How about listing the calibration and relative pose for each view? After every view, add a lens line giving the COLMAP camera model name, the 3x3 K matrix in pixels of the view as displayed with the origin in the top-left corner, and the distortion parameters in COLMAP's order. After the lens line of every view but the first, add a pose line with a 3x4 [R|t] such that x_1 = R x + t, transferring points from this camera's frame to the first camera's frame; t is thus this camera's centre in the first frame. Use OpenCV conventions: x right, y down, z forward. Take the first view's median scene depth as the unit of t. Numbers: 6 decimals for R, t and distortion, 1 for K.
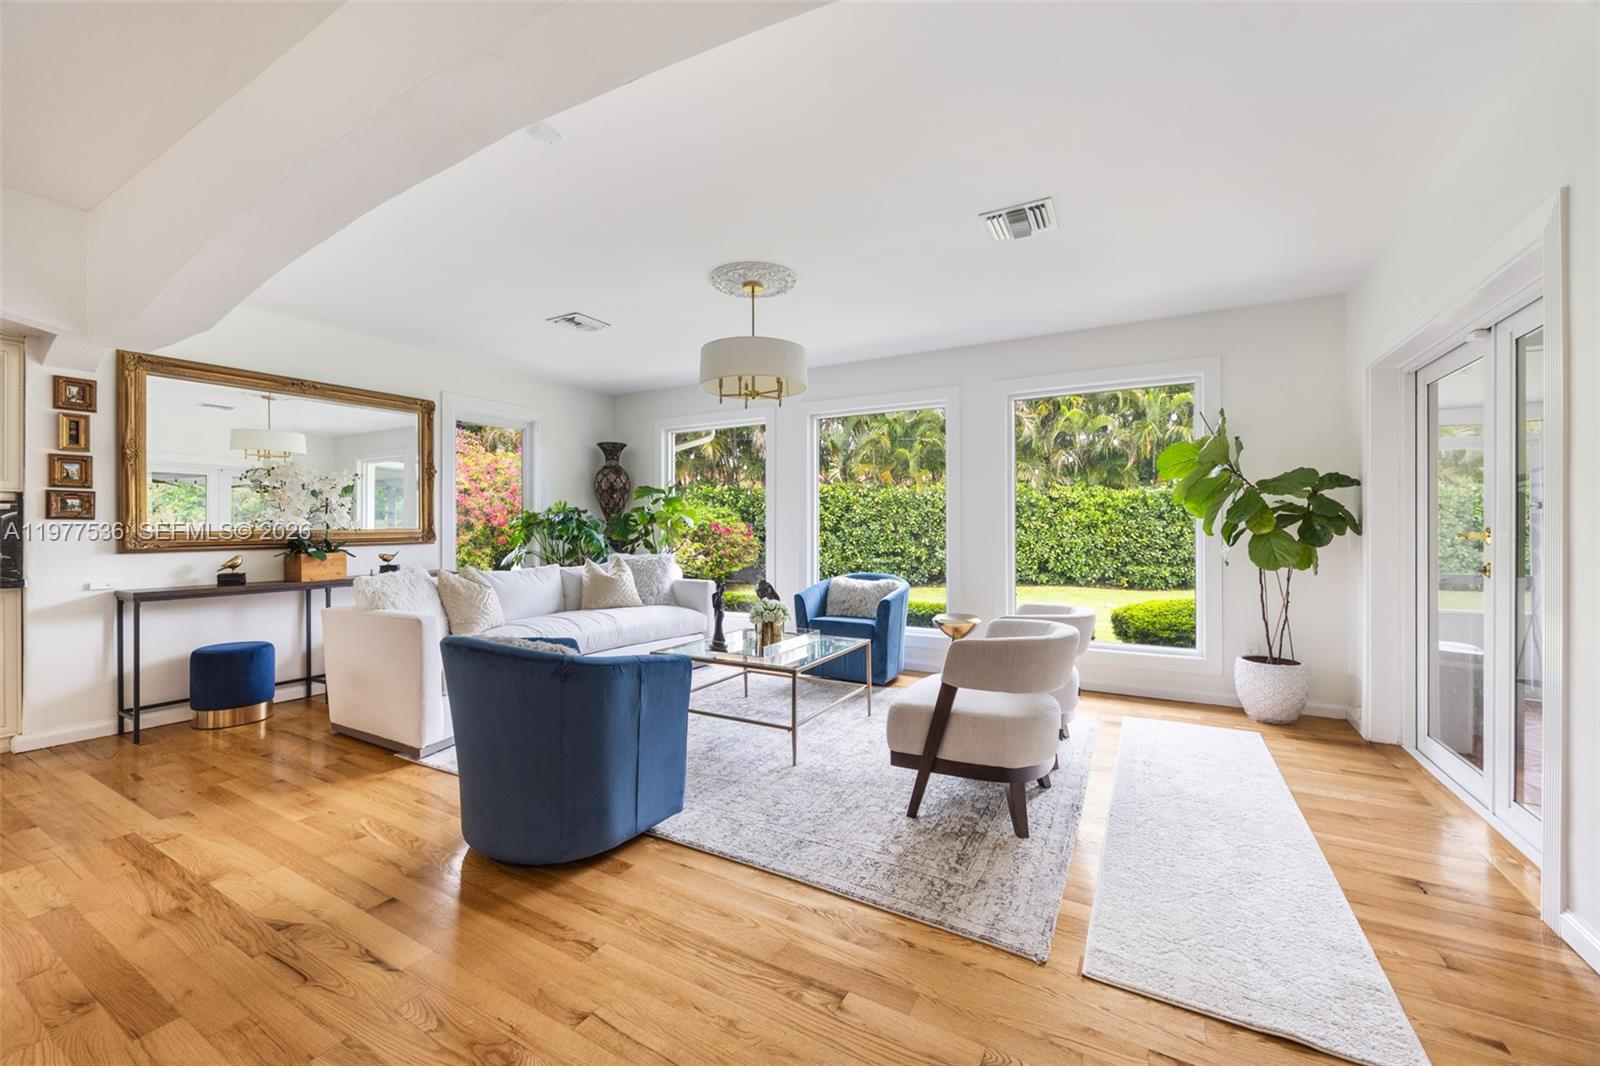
lens RADIAL K [[631.8, 0, 816.6], [0, 631.8, 527.2], [0, 0, 1]] dist [-0.000164, -0.000087]
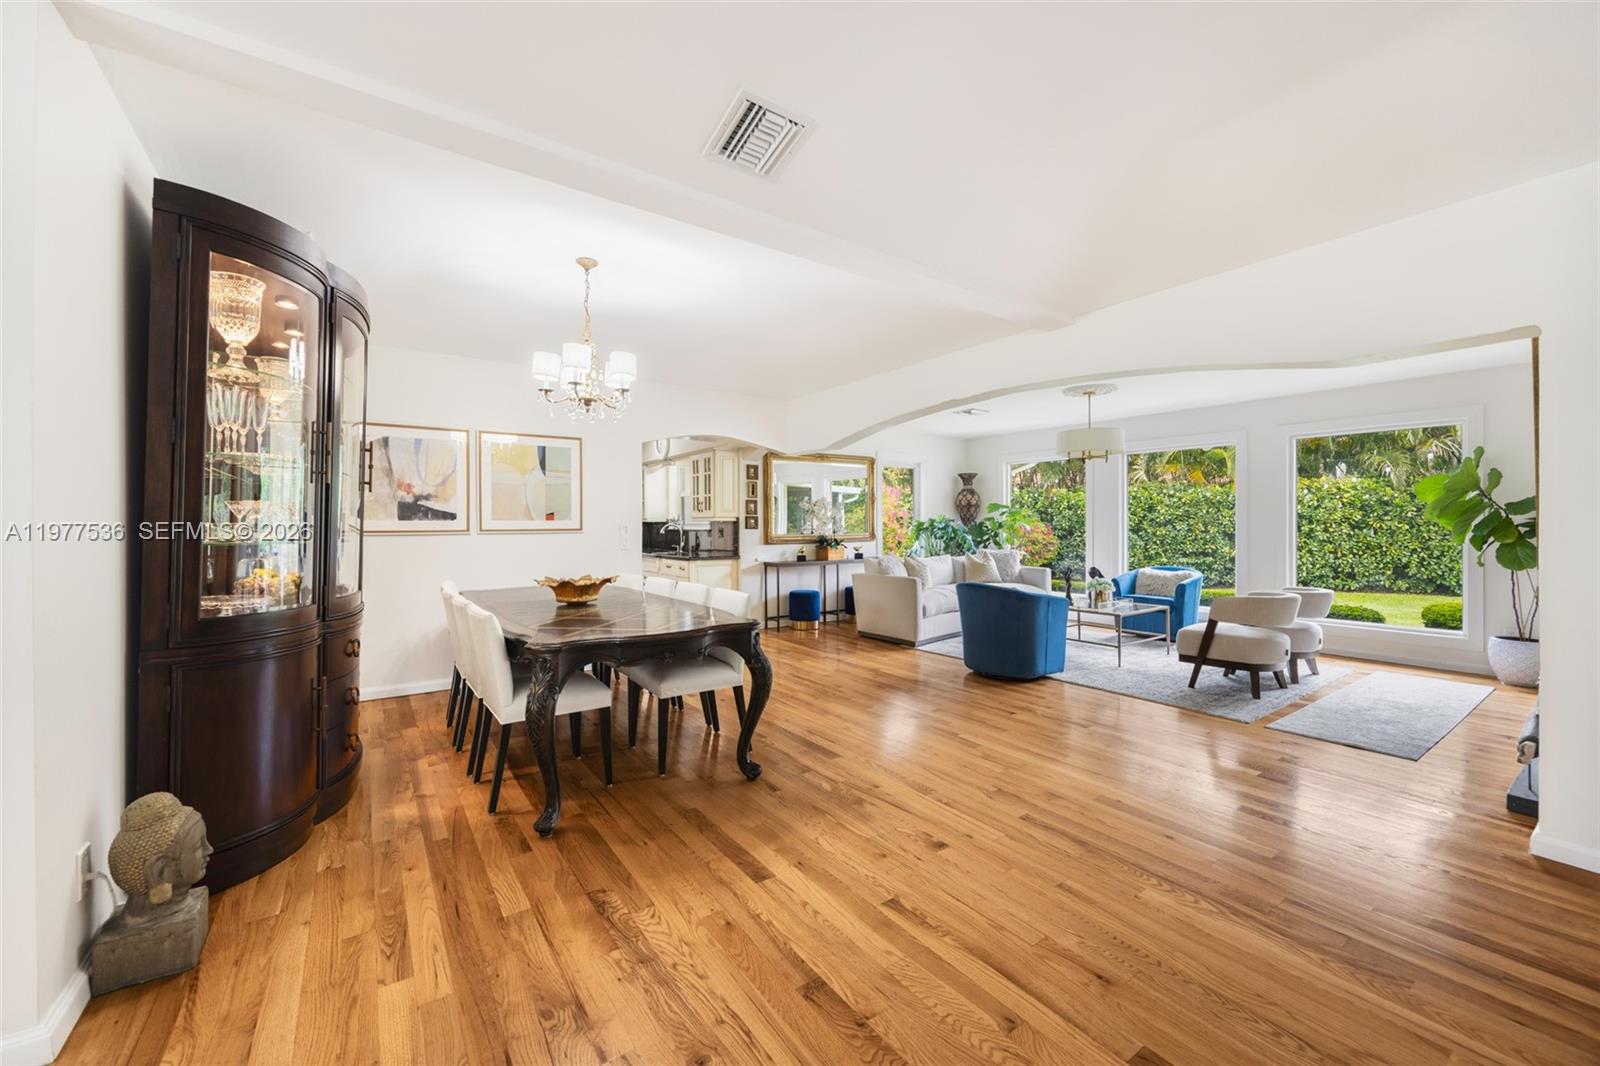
lens RADIAL K [[622.7, 0, 800.2], [0, 622.7, 526.3], [0, 0, 1]] dist [0.000140, -0.000225]
pose [[0.894824, 0.002214, -0.446413, -0.033676], [-0.000231, 0.999990, 0.004496, -0.021354], [0.446418, -0.003920, 0.894816, -0.596507]]
